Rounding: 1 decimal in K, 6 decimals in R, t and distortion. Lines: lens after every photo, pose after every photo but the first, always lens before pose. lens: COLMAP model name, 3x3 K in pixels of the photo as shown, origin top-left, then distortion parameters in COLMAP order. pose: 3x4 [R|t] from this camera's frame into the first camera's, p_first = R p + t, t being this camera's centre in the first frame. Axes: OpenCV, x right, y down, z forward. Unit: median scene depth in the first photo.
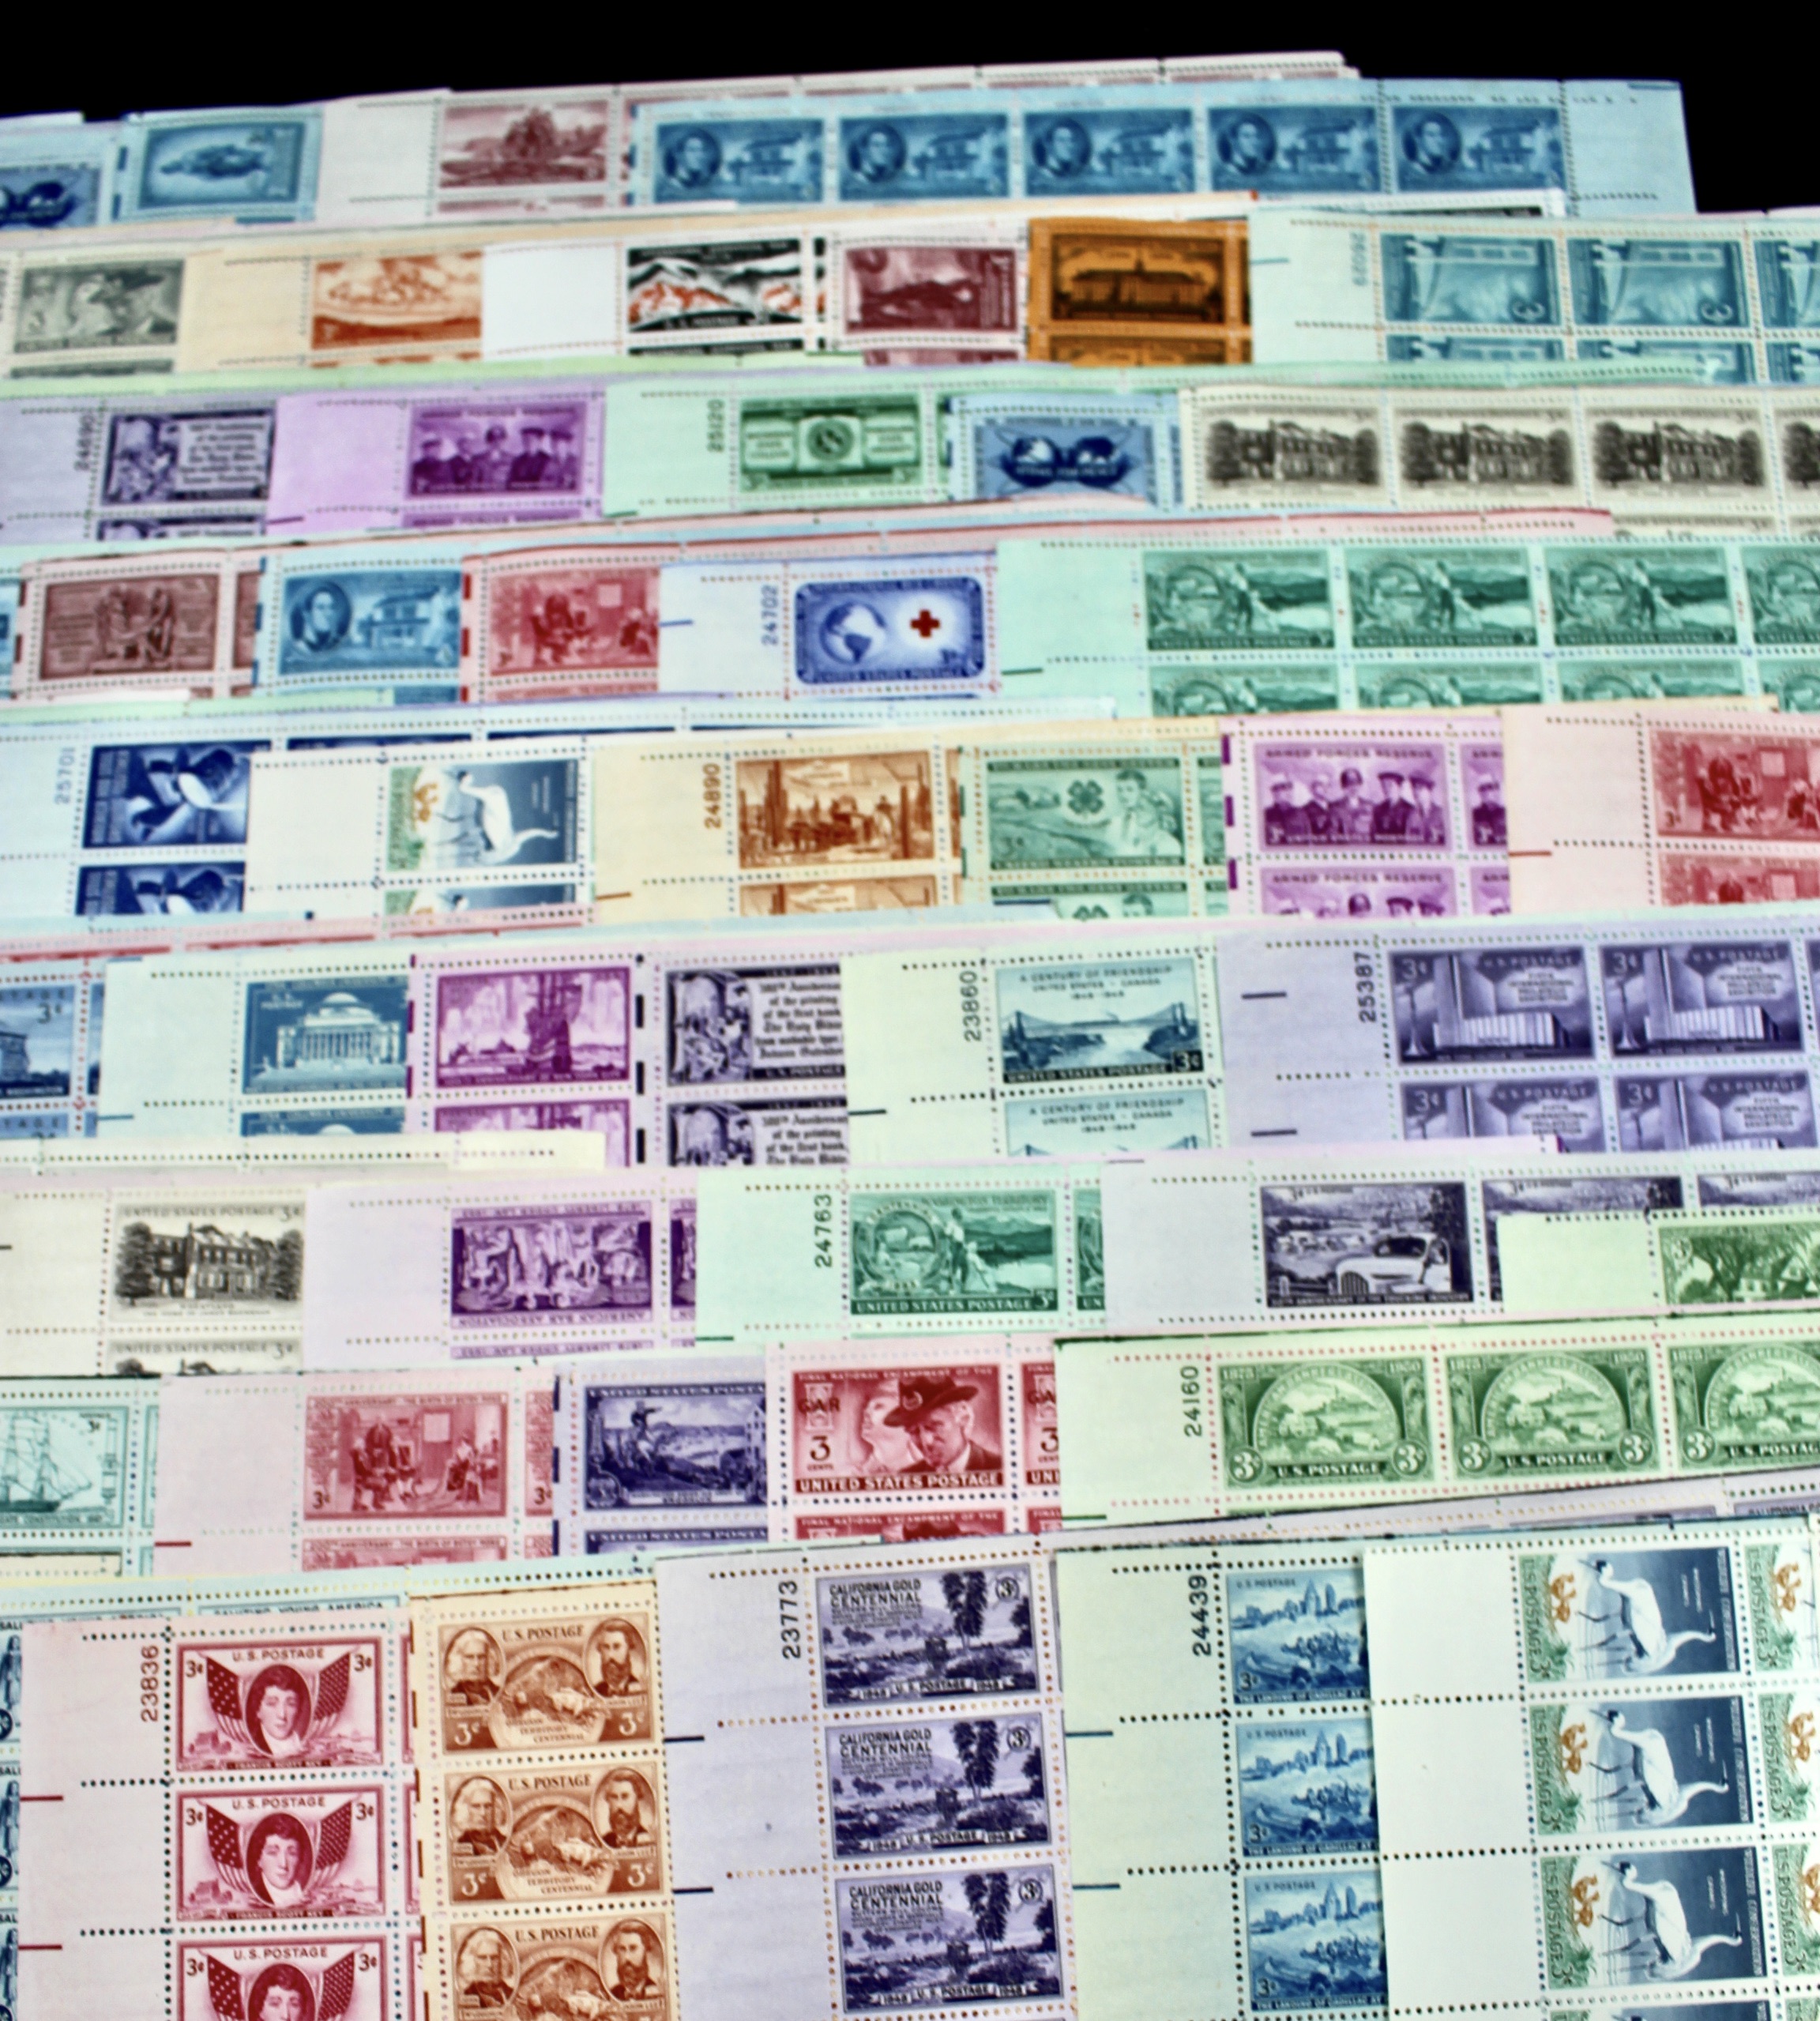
lens RADIAL K [[2289.2, 0, 924.9], [0, 2289.2, 1183.8], [0, 0, 1]] dist [-0.176077, 0.149817]
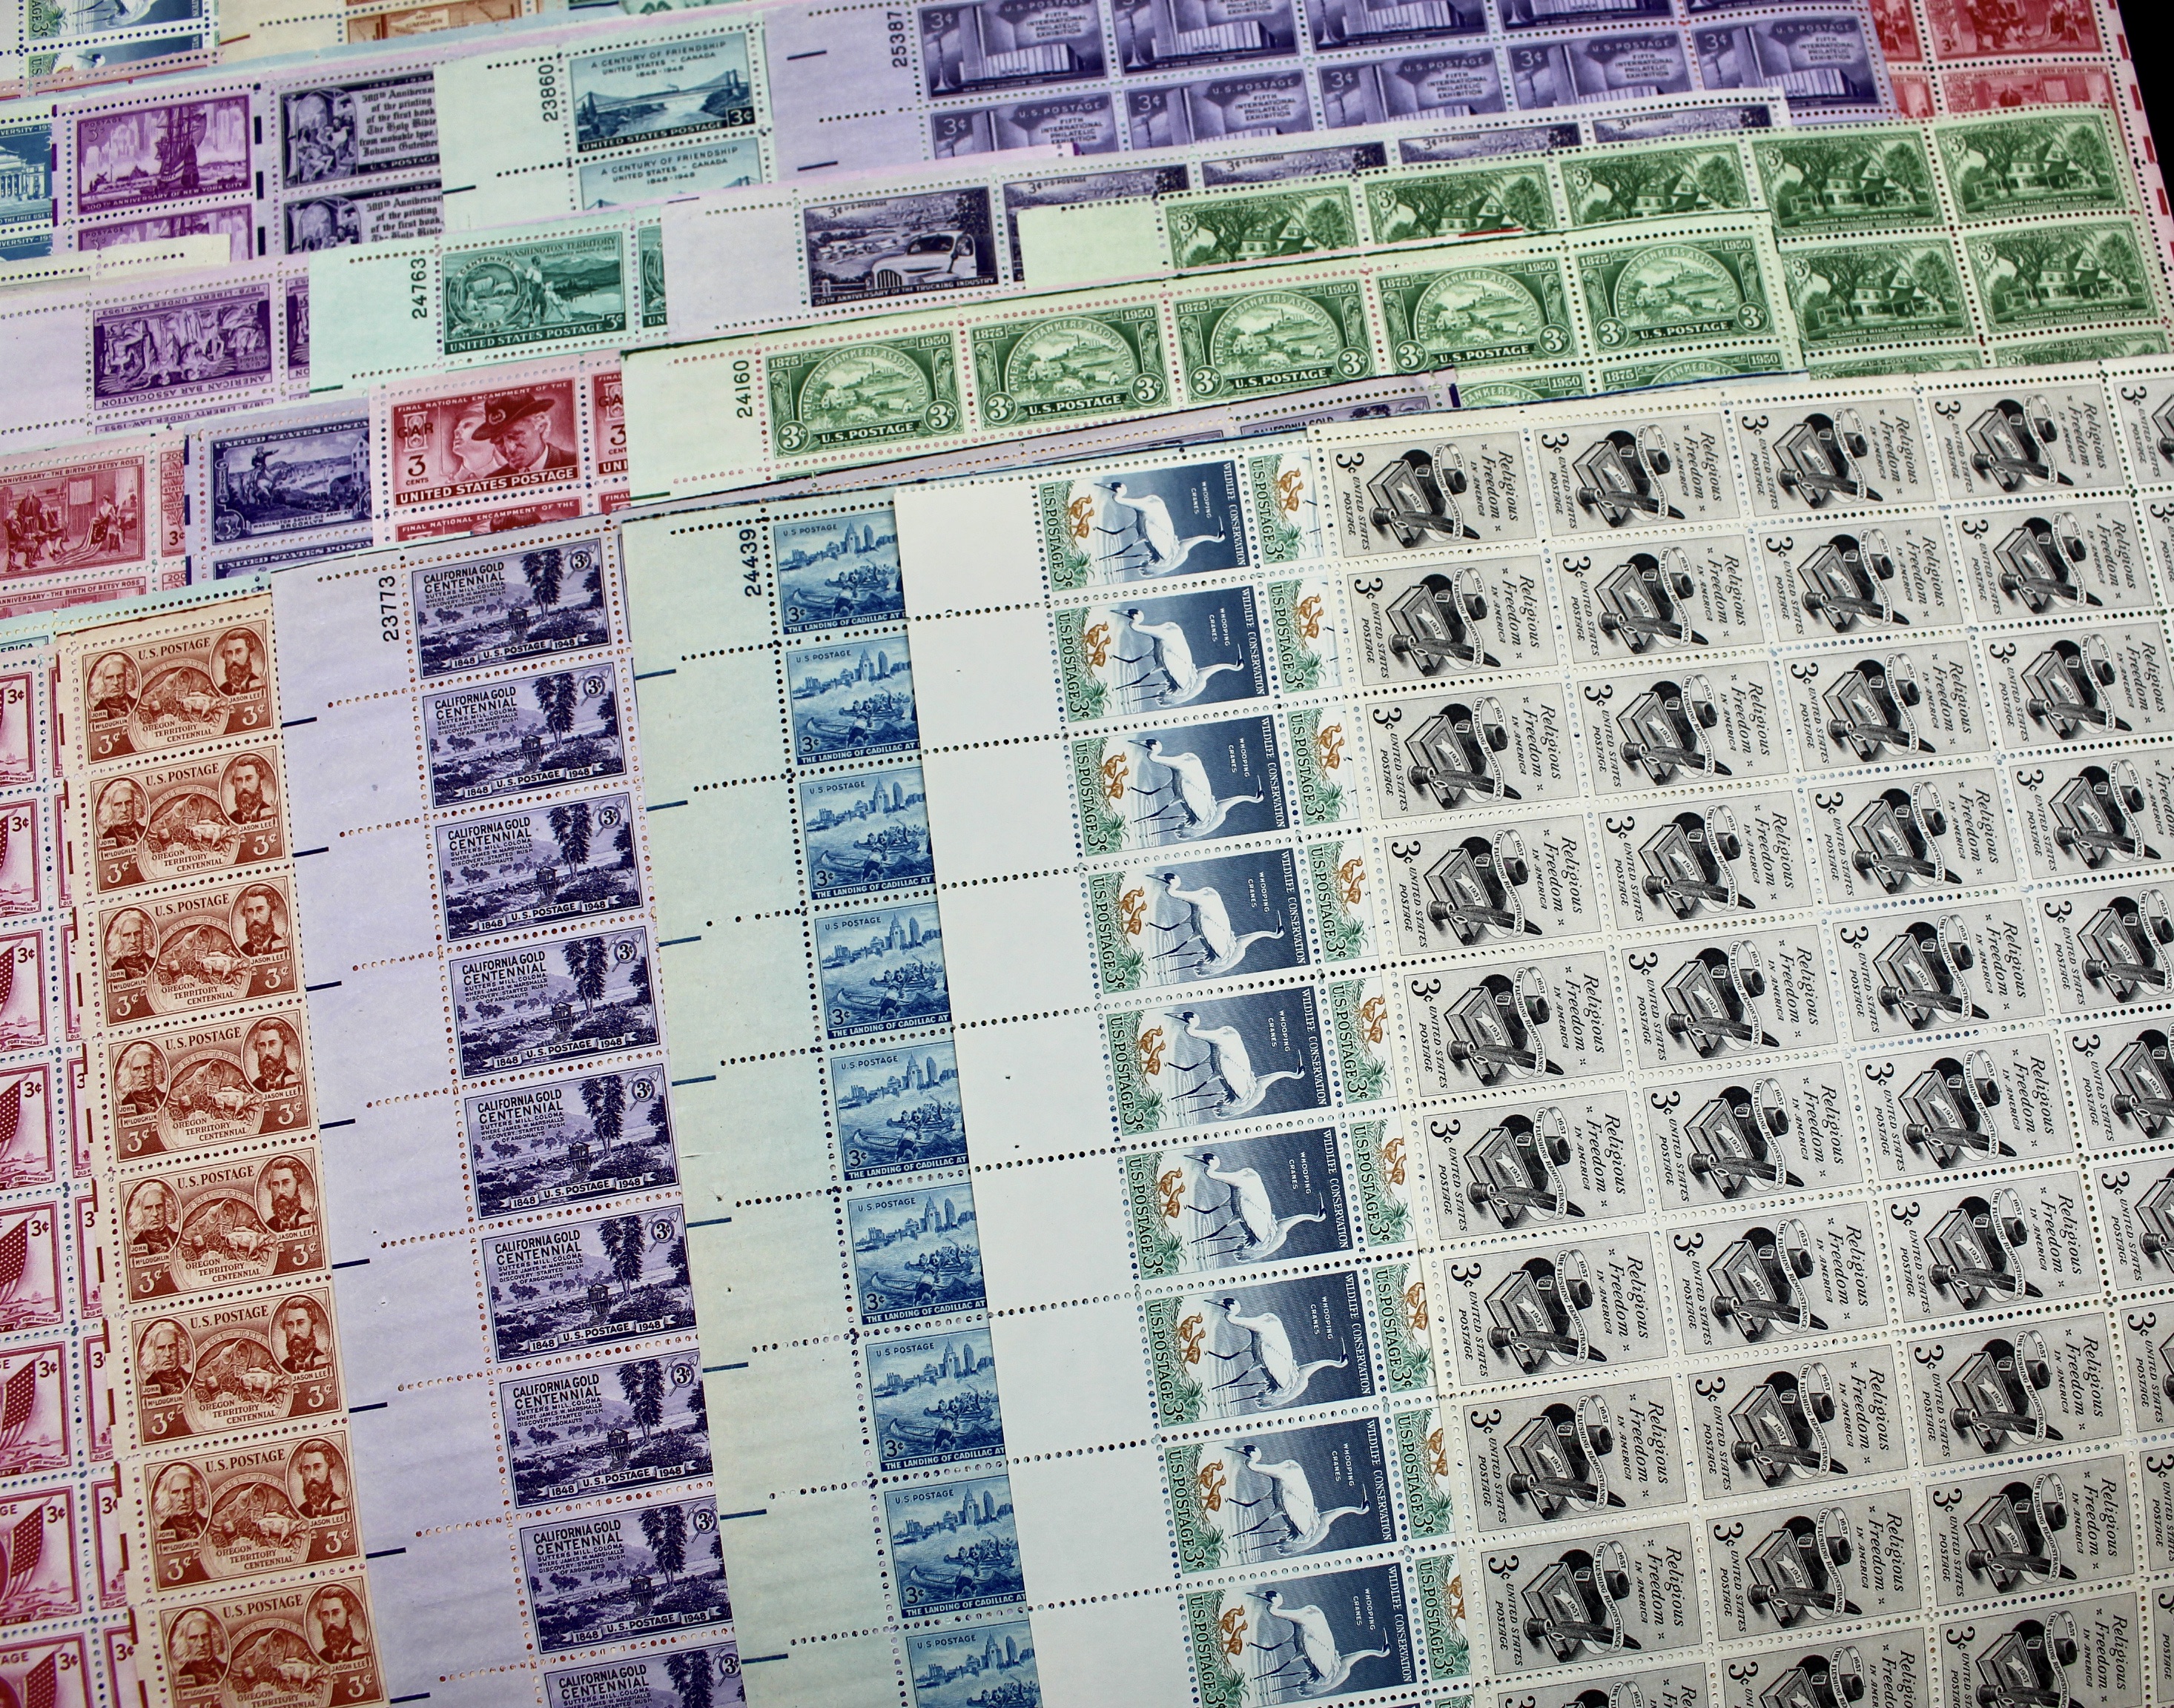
lens RADIAL K [[2043.4, 0, 1265.5], [0, 2043.4, 873.3], [0, 0, 1]] dist [-0.153557, 0.110773]
pose [[0.992435, -0.102430, 0.067683, 0.264407], [0.100170, 0.994319, 0.035995, 0.303390], [-0.070985, -0.028943, 0.997057, 0.000549]]
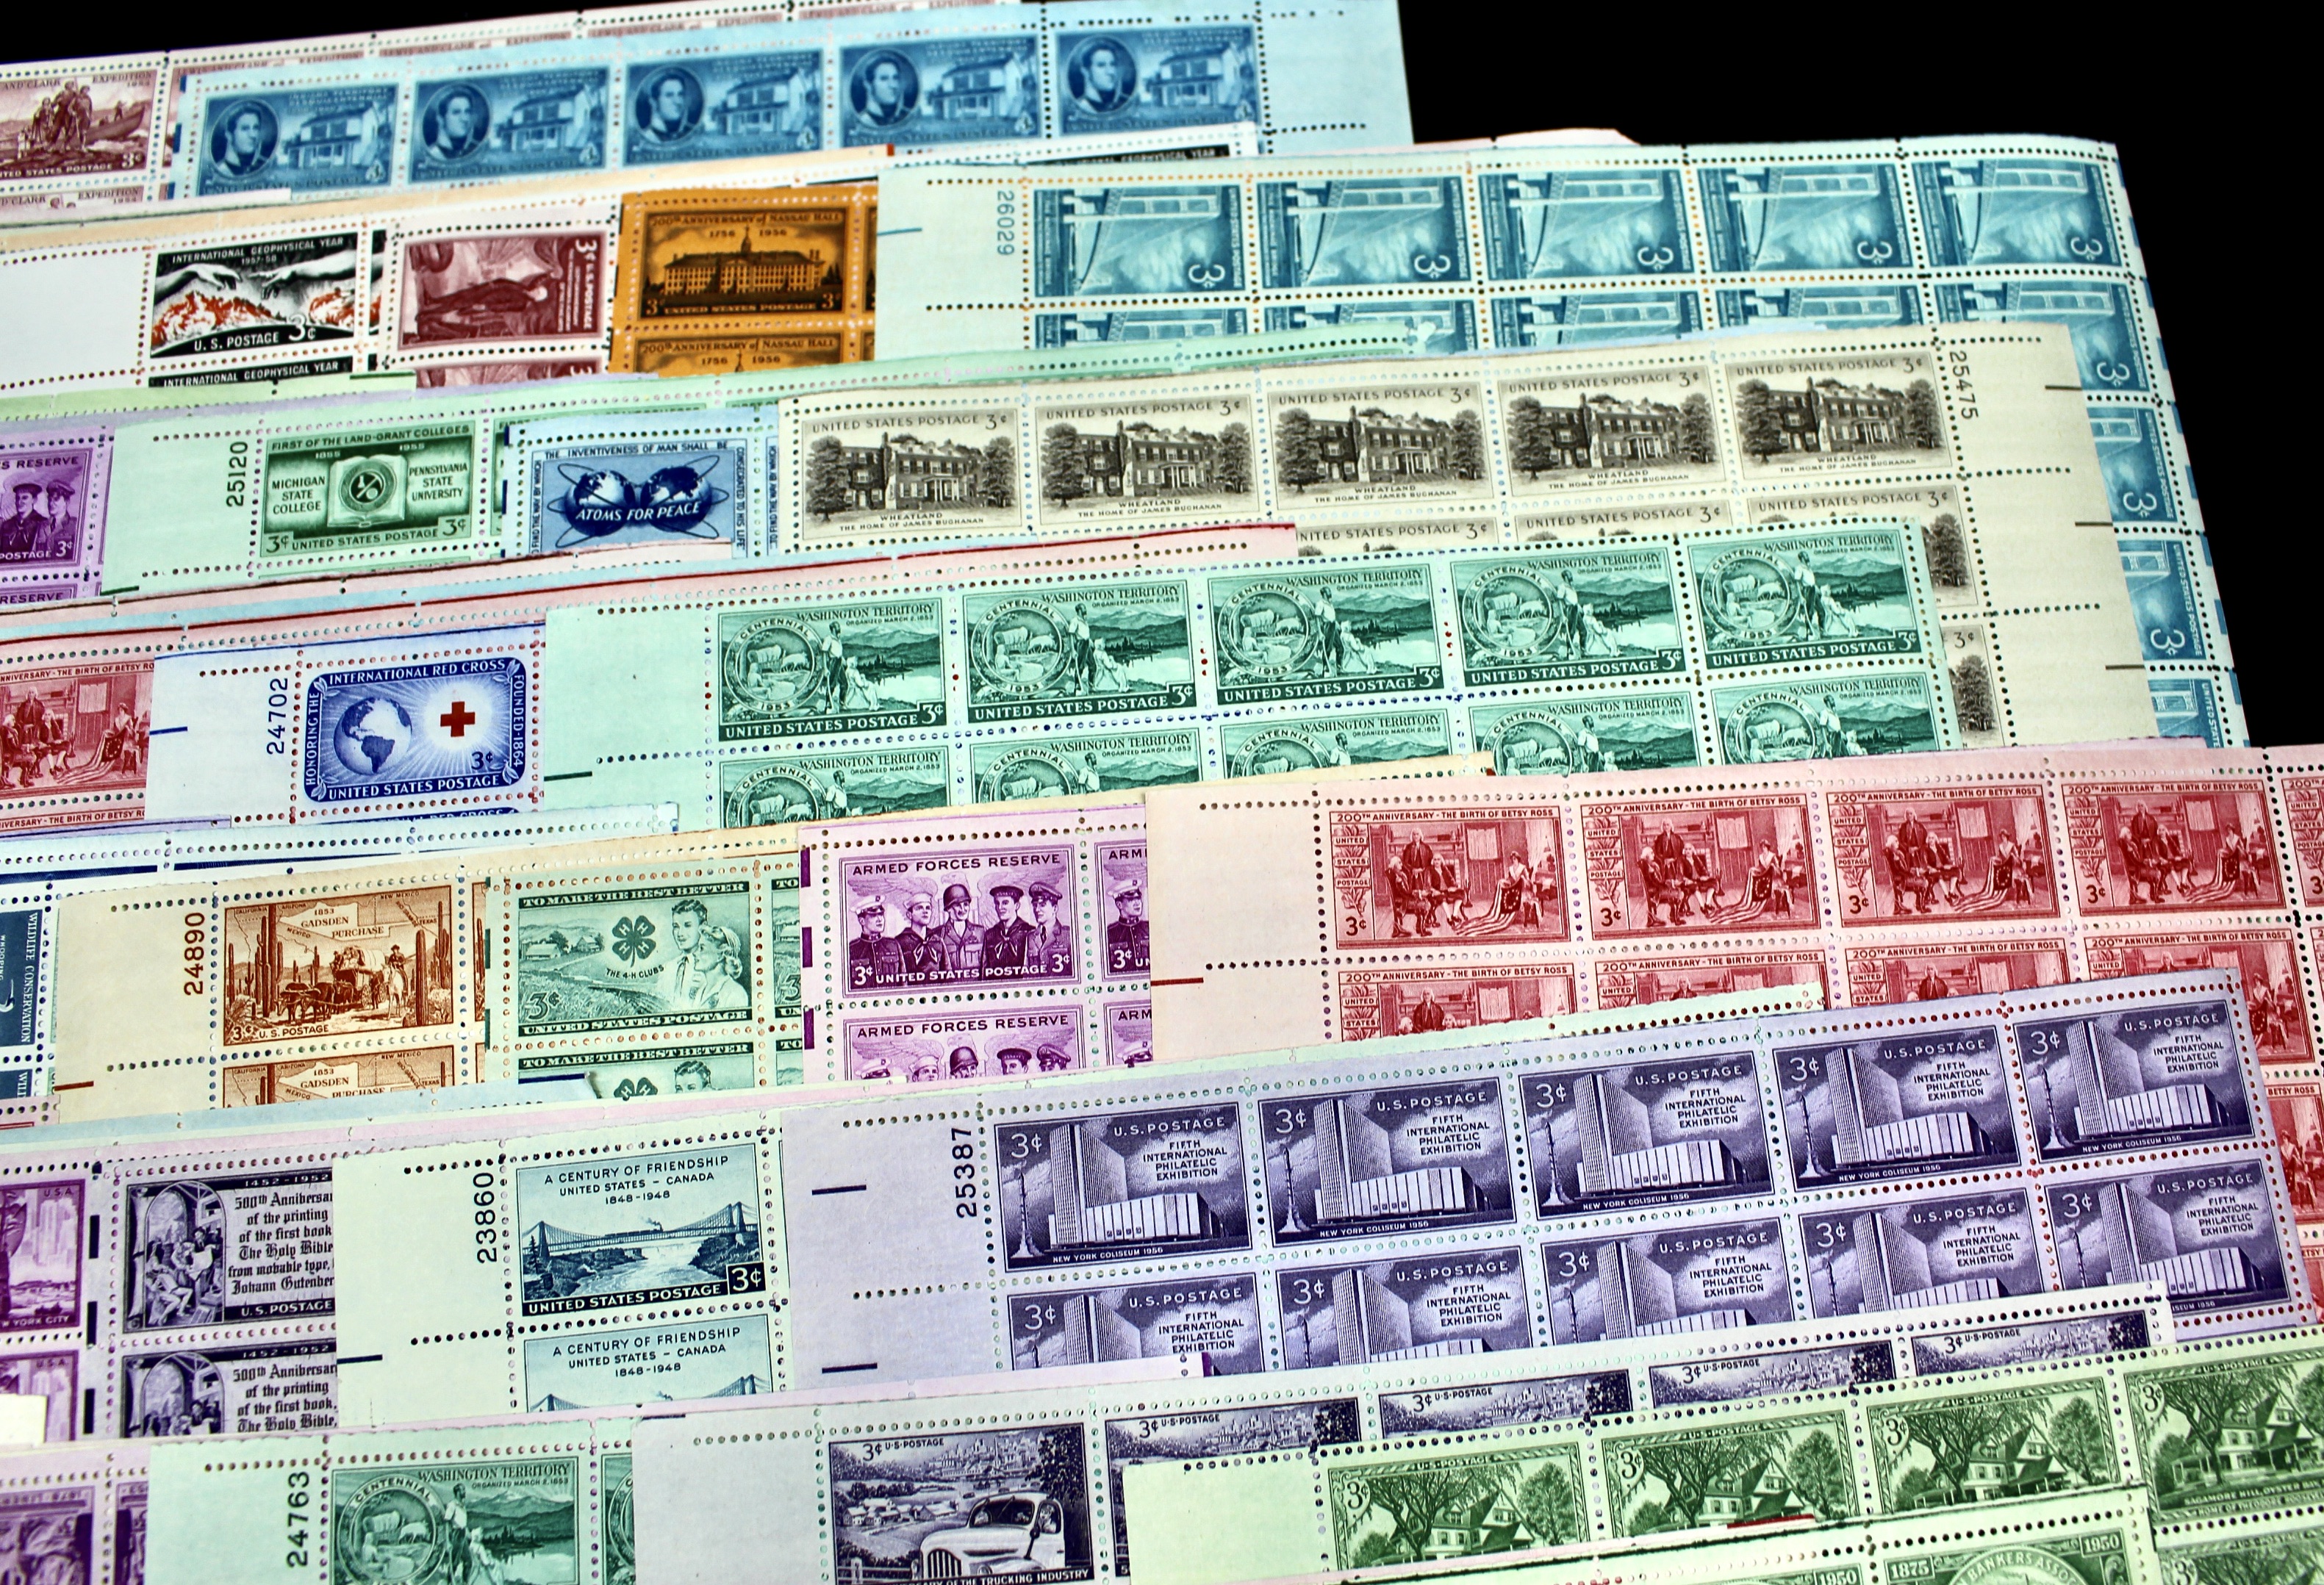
lens RADIAL K [[2043.5, 0, 1252.7], [0, 2043.5, 764.8], [0, 0, 1]] dist [-0.158033, 0.115849]
pose [[0.996692, -0.049966, 0.064091, 0.256444], [0.052464, 0.997903, -0.037900, -0.198162], [-0.062063, 0.041138, 0.997224, 0.267116]]
